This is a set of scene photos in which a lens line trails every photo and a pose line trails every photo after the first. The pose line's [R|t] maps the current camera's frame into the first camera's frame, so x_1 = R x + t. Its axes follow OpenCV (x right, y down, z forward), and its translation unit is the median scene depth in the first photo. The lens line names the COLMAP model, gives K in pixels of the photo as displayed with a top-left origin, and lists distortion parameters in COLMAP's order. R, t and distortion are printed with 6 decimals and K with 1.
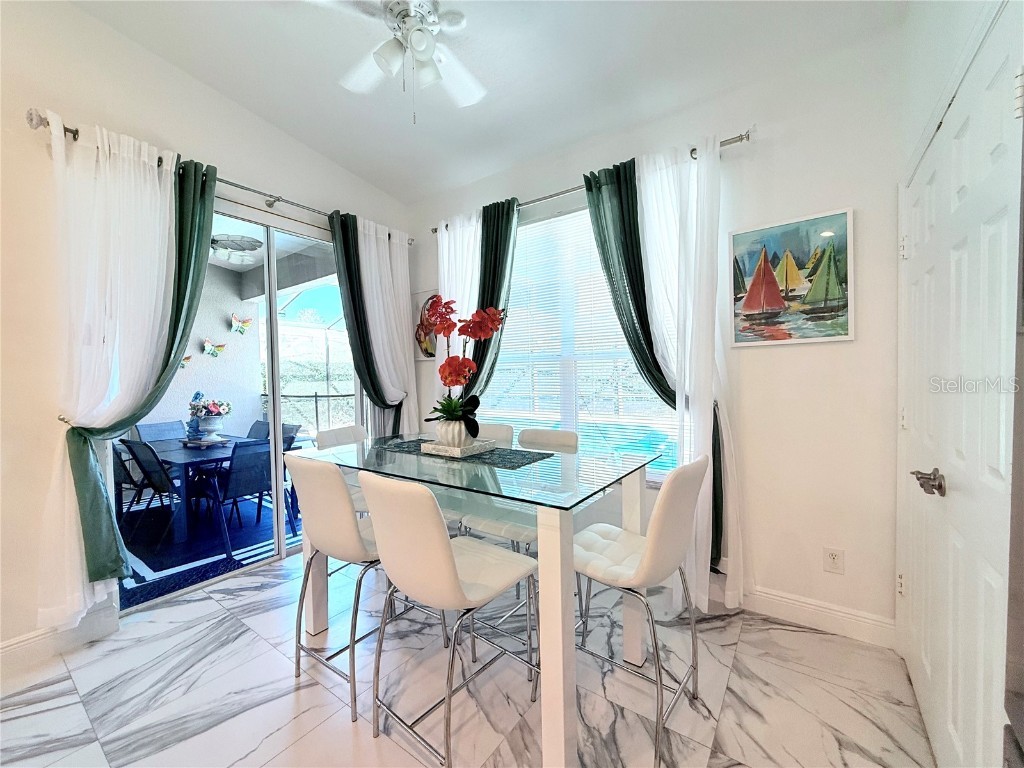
lens RADIAL K [[408.6, 0, 510.7], [0, 408.6, 384.5], [0, 0, 1]] dist [-0.000283, -0.000091]
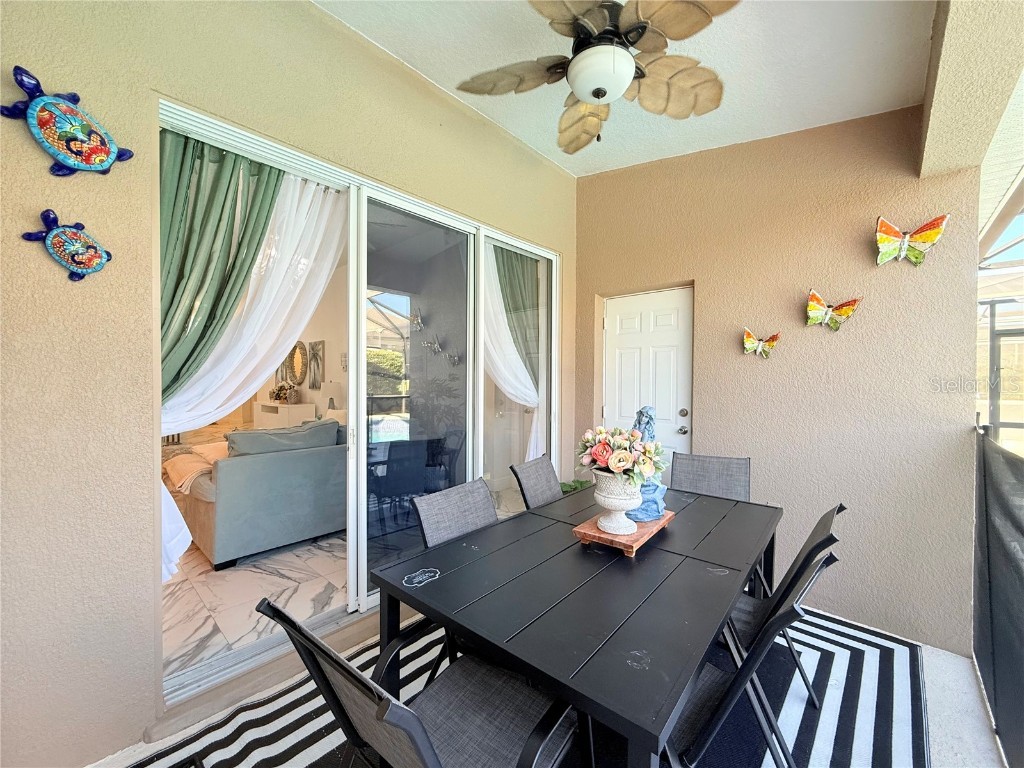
lens RADIAL K [[408.6, 0, 507.7], [0, 408.6, 383.1], [0, 0, 1]] dist [-0.000283, -0.000091]
pose [[-0.117680, 0.027082, -0.992682, -0.605686], [-0.025487, 0.999216, 0.030281, -0.039479], [0.992724, 0.028864, -0.116898, 1.804148]]
